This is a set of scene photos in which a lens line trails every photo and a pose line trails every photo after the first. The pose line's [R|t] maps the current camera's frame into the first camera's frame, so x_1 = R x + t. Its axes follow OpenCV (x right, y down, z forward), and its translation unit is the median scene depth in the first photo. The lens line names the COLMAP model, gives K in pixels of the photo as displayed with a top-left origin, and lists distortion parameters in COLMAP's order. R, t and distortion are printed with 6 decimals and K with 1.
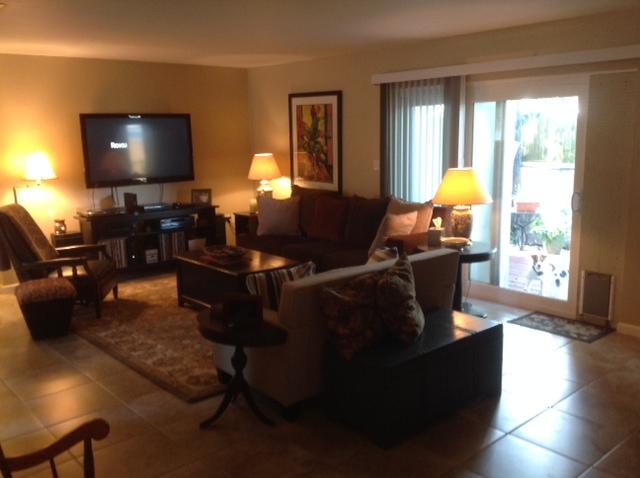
lens RADIAL K [[604.9, 0, 324.4], [0, 604.9, 237.0], [0, 0, 1]] dist [0.042830, 0.000000]
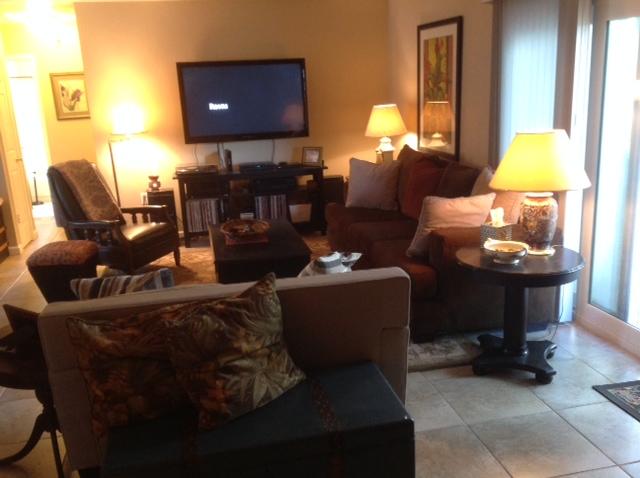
lens RADIAL K [[604.9, 0, 319.7], [0, 604.9, 241.8], [0, 0, 1]] dist [0.042830, 0.000000]
pose [[0.874845, 0.101816, -0.473582, 0.245304], [-0.057814, 0.992619, 0.106605, -0.039635], [0.480941, -0.065883, 0.874274, 0.256982]]
